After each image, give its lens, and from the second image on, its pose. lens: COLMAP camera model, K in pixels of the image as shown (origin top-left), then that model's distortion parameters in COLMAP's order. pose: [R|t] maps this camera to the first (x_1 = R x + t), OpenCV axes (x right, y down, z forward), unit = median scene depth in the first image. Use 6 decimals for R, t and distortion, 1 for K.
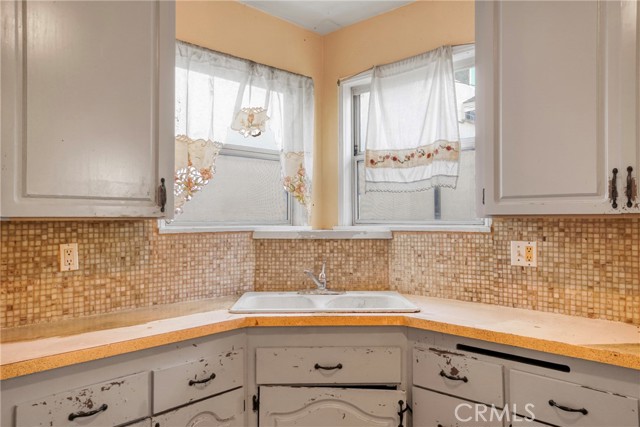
lens RADIAL K [[504.3, 0, 320.0], [0, 504.3, 213.5], [0, 0, 1]] dist [0.026617, 0.006978]
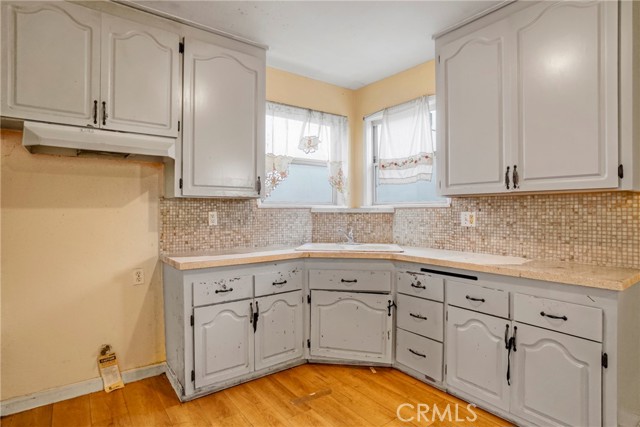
lens RADIAL K [[359.1, 0, 320.0], [0, 359.1, 213.5], [0, 0, 1]] dist [-0.026328, 0.000014]
pose [[0.988578, -0.000858, -0.150708, 0.094757], [0.003529, 0.999841, 0.017455, 0.037827], [0.150670, -0.017787, 0.988424, -0.236281]]
